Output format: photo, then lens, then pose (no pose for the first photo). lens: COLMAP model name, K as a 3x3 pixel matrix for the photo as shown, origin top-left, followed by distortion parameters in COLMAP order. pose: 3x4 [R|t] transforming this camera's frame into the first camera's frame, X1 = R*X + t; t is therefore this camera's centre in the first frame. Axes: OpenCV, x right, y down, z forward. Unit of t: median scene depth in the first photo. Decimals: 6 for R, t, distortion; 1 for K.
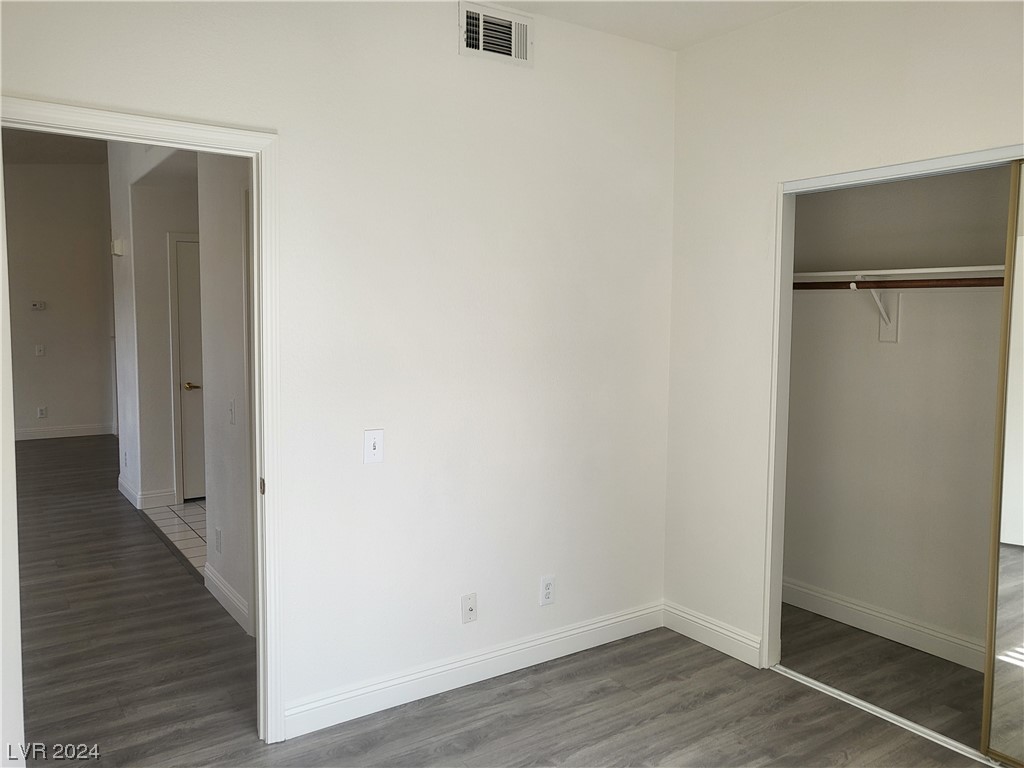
lens RADIAL K [[791.4, 0, 506.6], [0, 791.4, 385.2], [0, 0, 1]] dist [-0.010086, 0.032529]
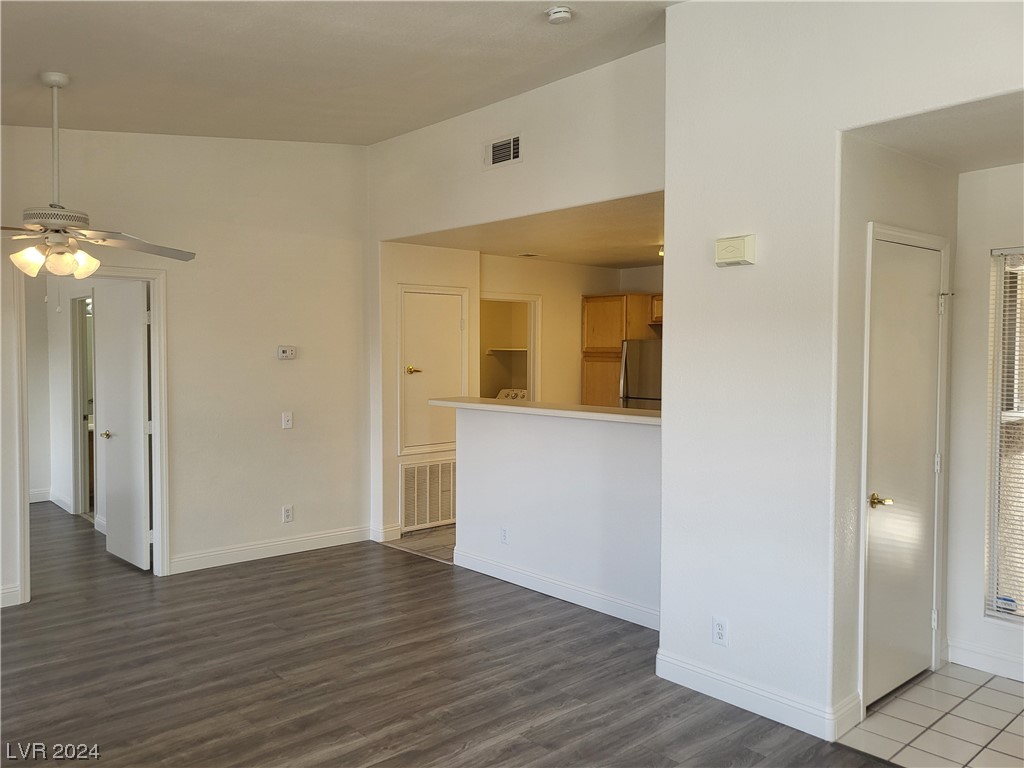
lens RADIAL K [[791.4, 0, 511.2], [0, 791.4, 384.1], [0, 0, 1]] dist [-0.010086, 0.032529]
pose [[0.991596, -0.006870, 0.129188, -0.710114], [0.013365, 0.998686, -0.049477, -0.056390], [-0.128678, 0.050788, 0.990385, 0.462602]]
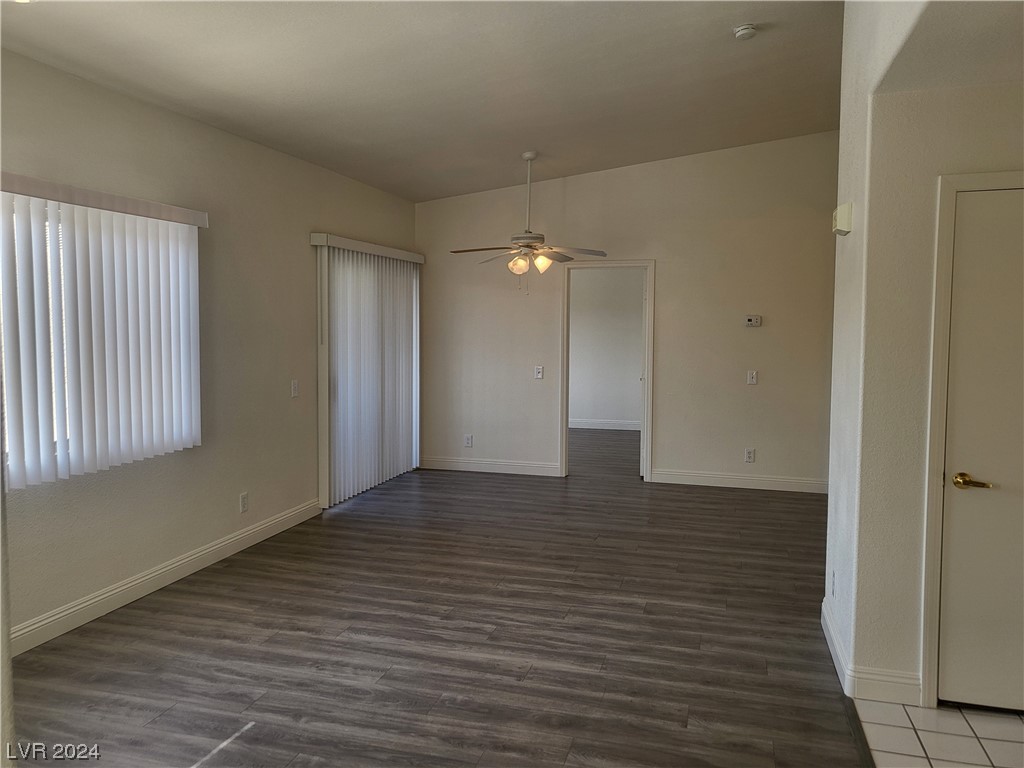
lens RADIAL K [[791.4, 0, 505.2], [0, 791.4, 380.7], [0, 0, 1]] dist [-0.010086, 0.032529]
pose [[0.634825, 0.044514, -0.771372, -0.194737], [-0.063495, 0.997968, 0.005335, -0.042361], [0.770042, 0.045591, 0.636362, 0.441056]]
